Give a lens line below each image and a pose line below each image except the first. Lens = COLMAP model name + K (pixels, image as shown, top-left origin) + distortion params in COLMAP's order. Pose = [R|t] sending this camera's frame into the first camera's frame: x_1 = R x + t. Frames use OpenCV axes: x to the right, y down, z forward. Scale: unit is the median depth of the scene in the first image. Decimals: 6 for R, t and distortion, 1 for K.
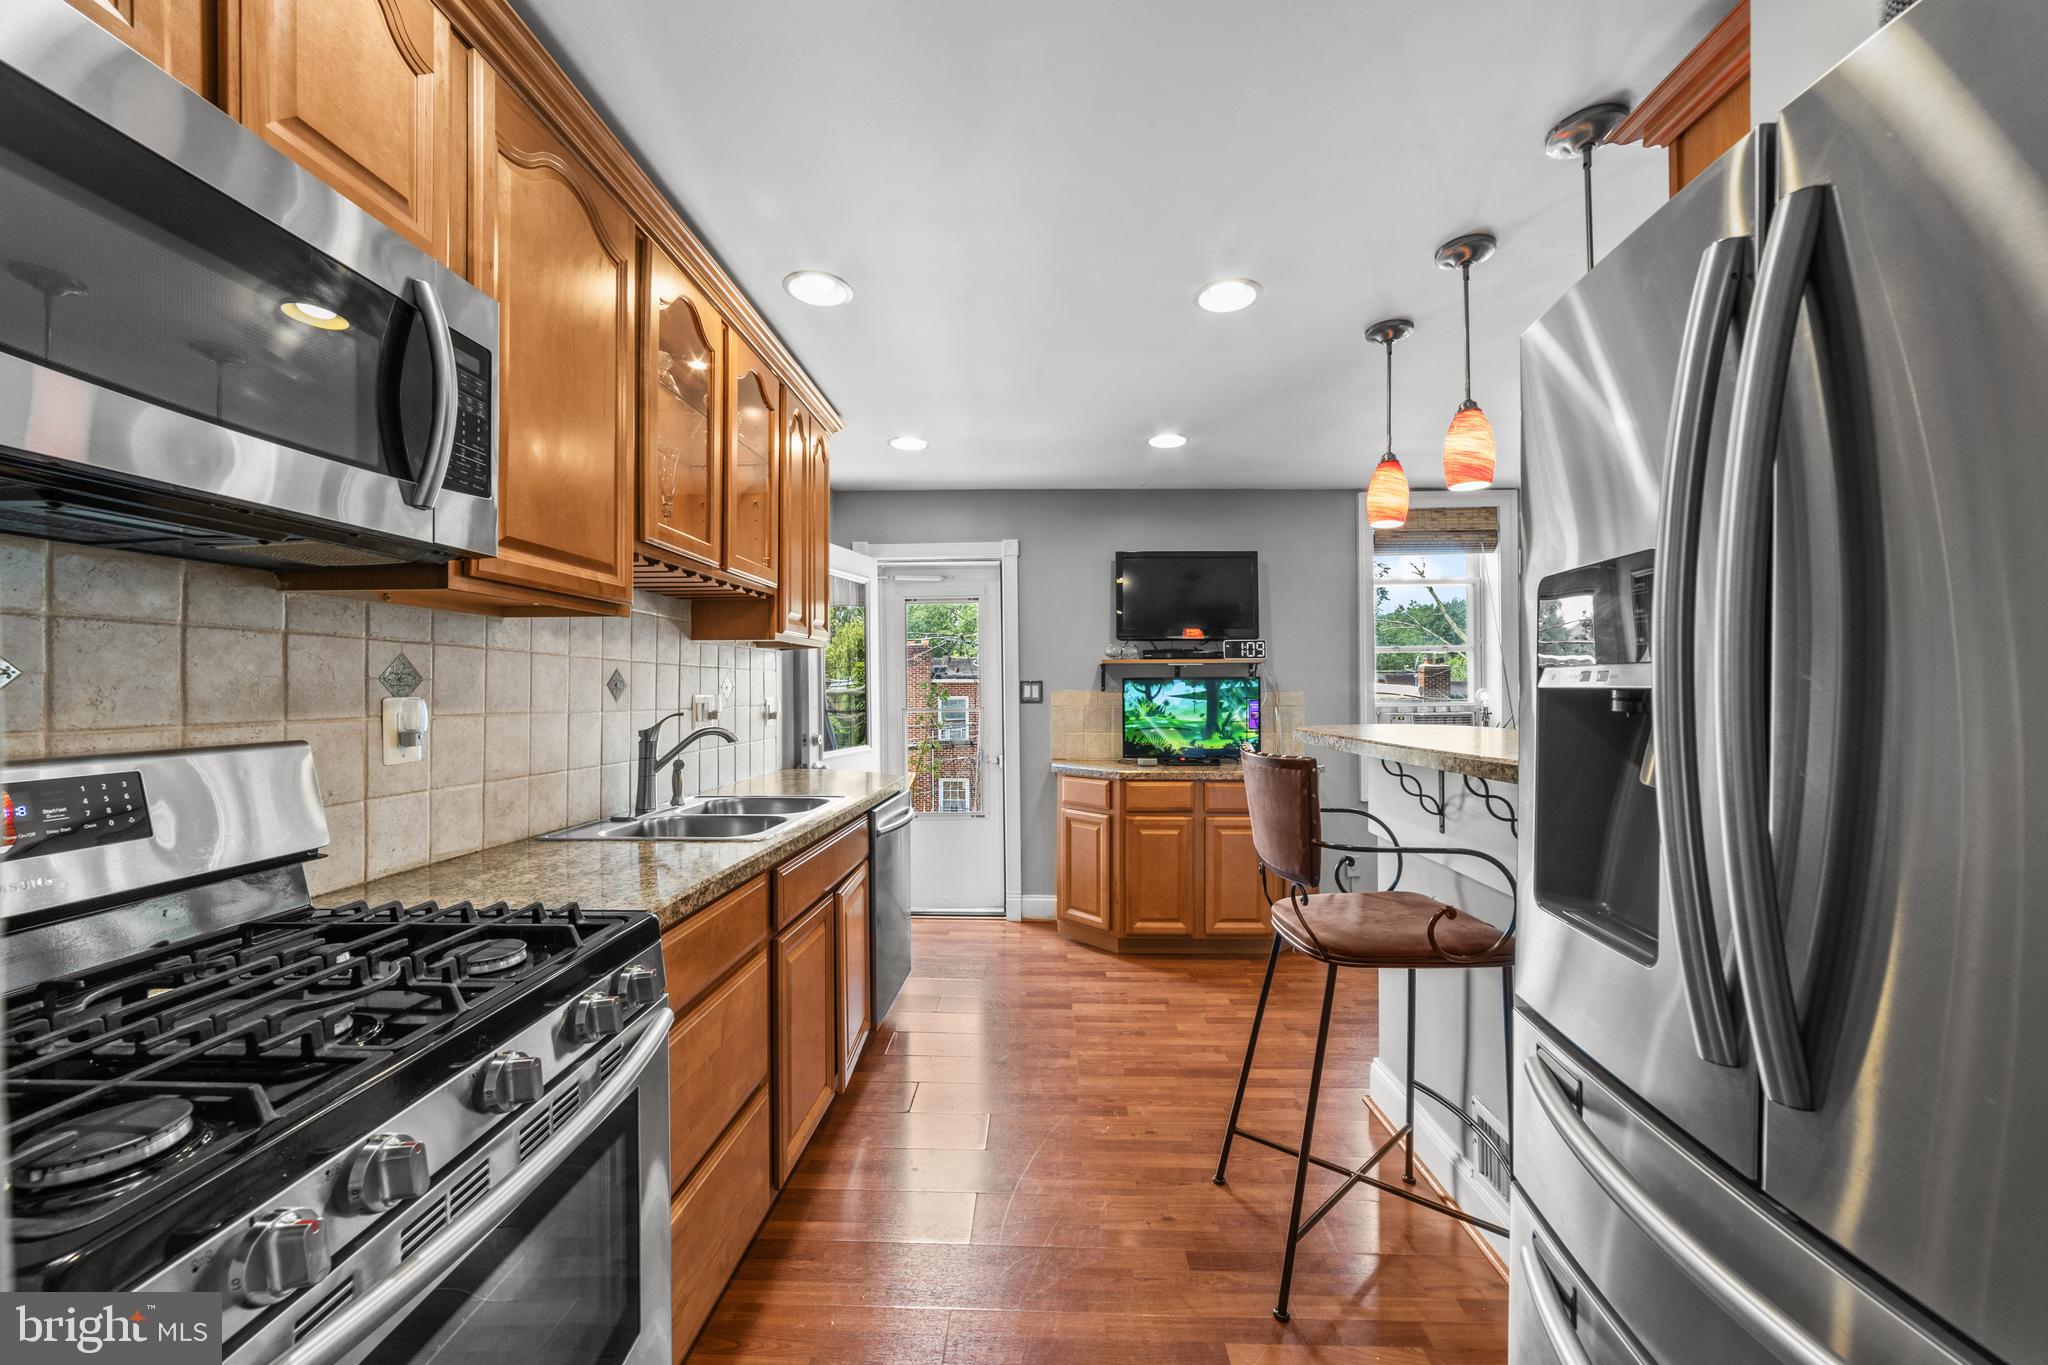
lens RADIAL K [[788.6, 0, 1021.1], [0, 788.6, 681.4], [0, 0, 1]] dist [-0.022134, 0.007062]
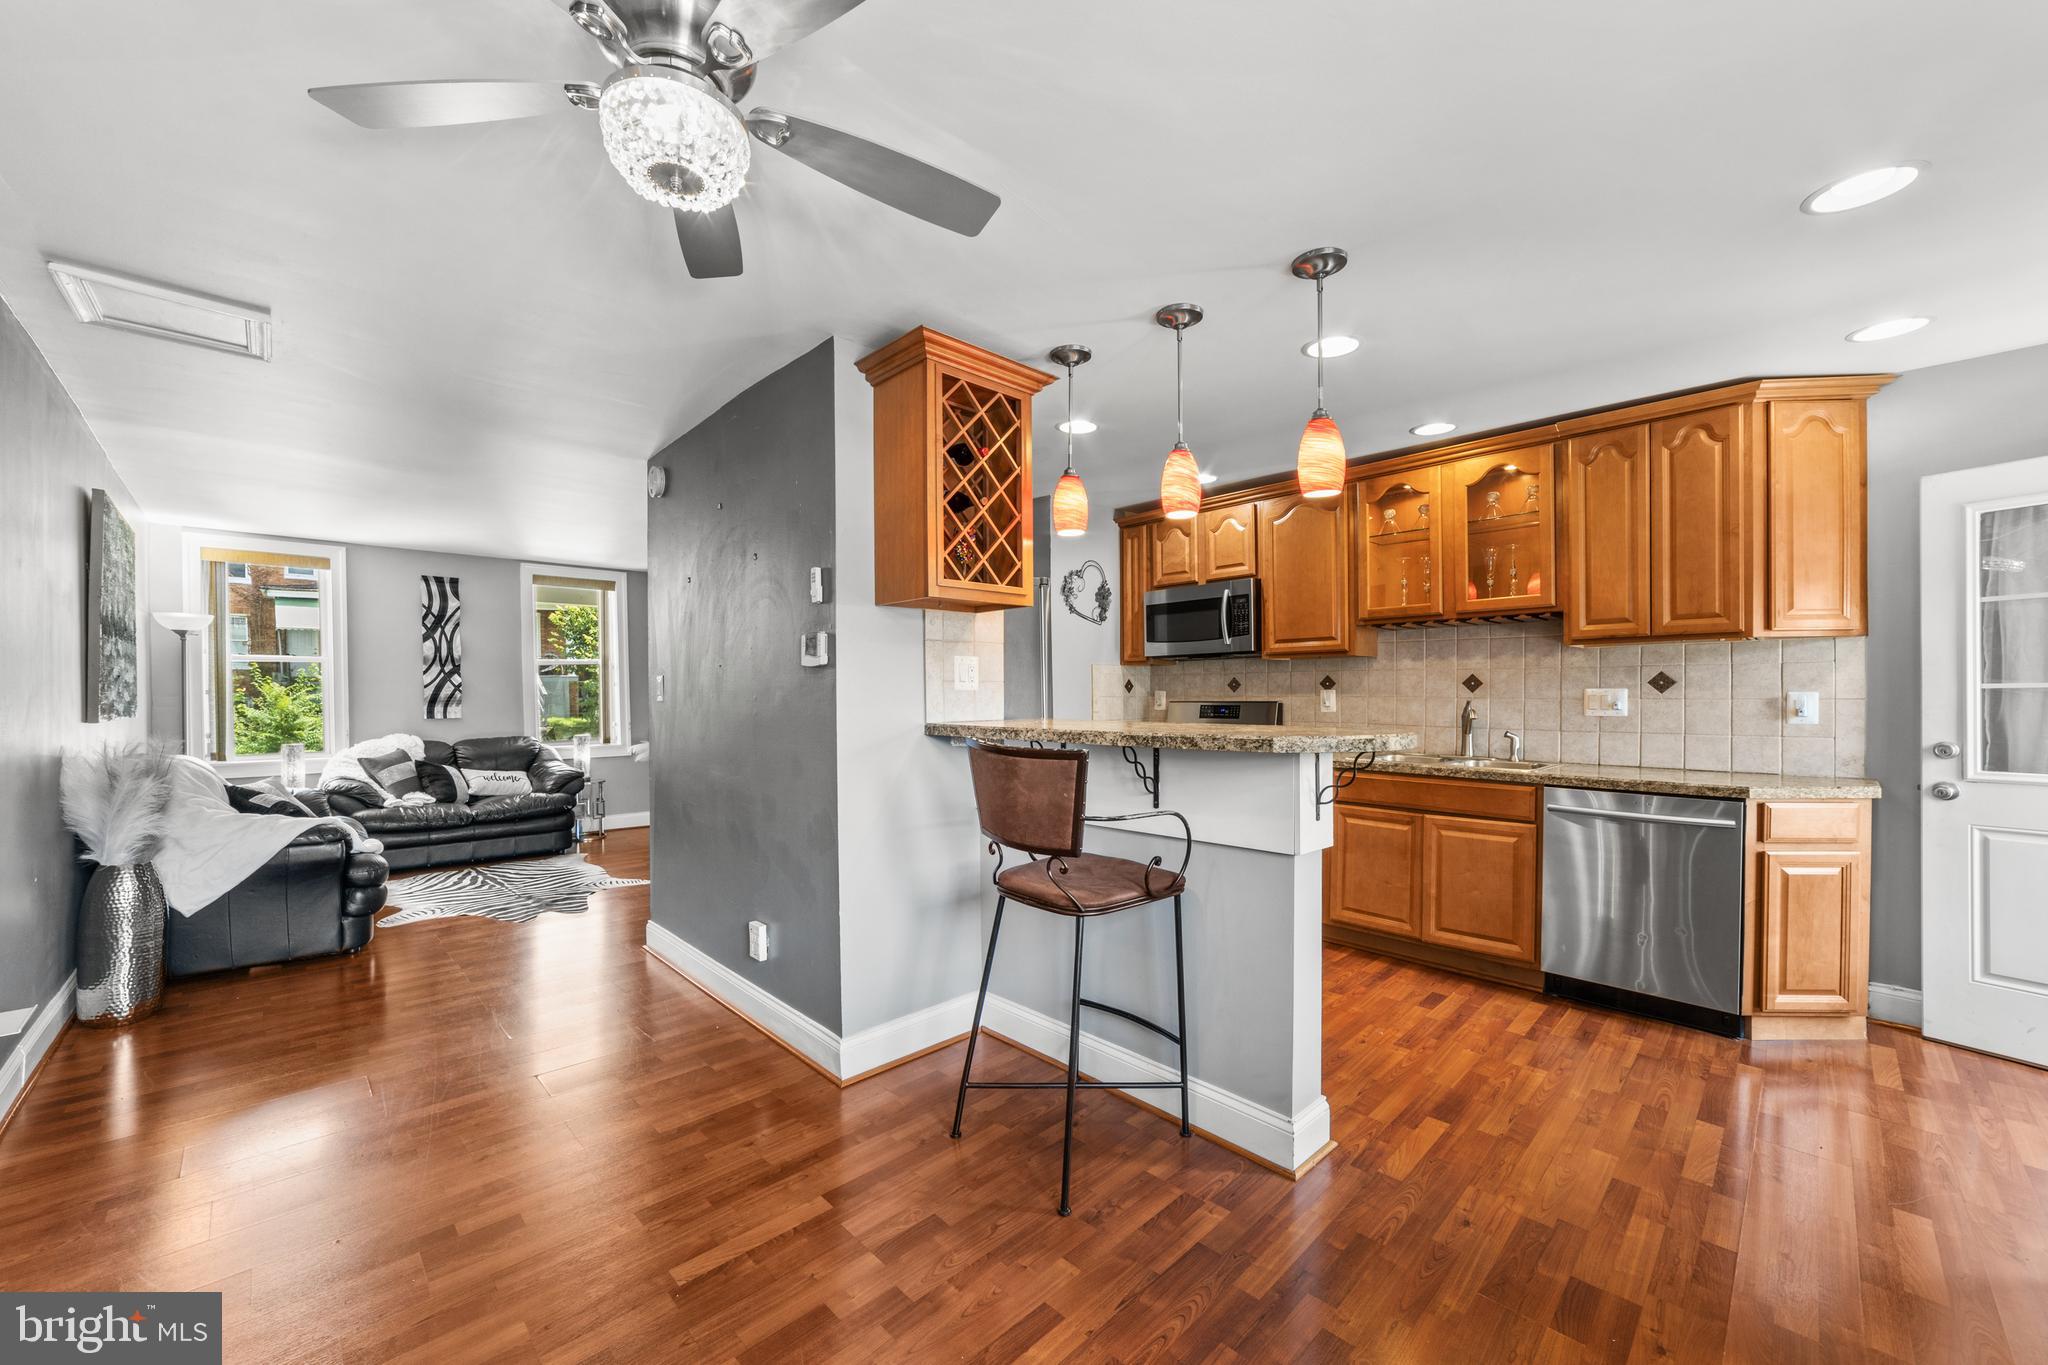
lens RADIAL K [[788.6, 0, 1015.6], [0, 788.6, 700.7], [0, 0, 1]] dist [-0.022134, 0.007062]
pose [[-0.695997, 0.014781, -0.717893, 1.347307], [0.015664, 0.999863, 0.005401, 0.016822], [0.717874, -0.007486, -0.696133, 1.387431]]
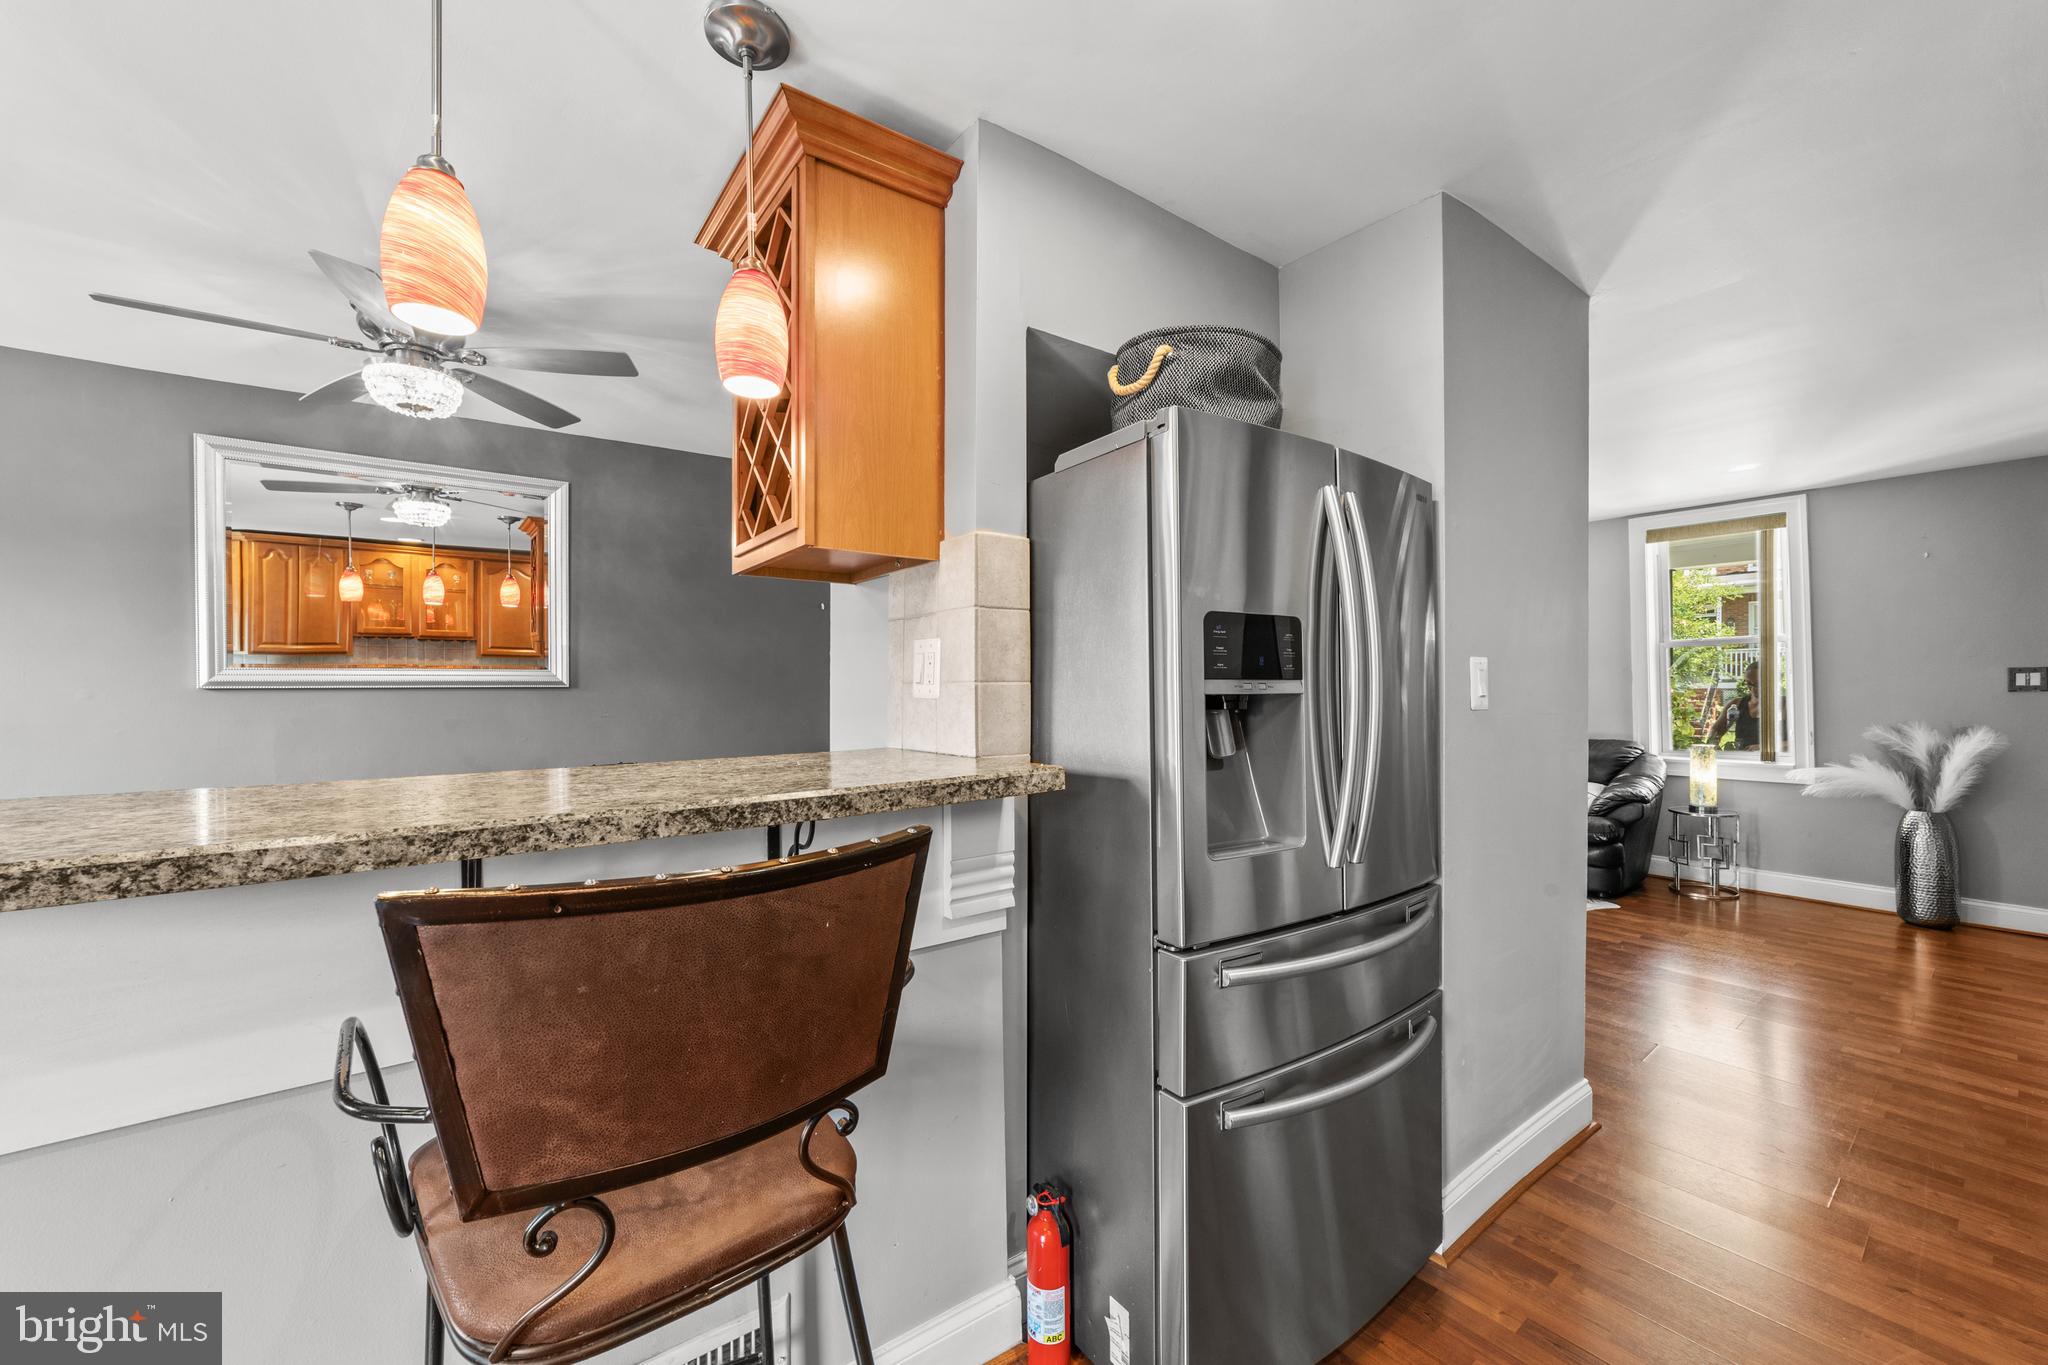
lens RADIAL K [[788.6, 0, 1021.3], [0, 788.6, 689.8], [0, 0, 1]] dist [-0.022134, 0.007062]
pose [[-0.631325, 0.007612, 0.775481, -0.069853], [0.001270, 0.999961, -0.008782, 0.004795], [-0.775517, -0.004559, -0.631310, 0.864144]]
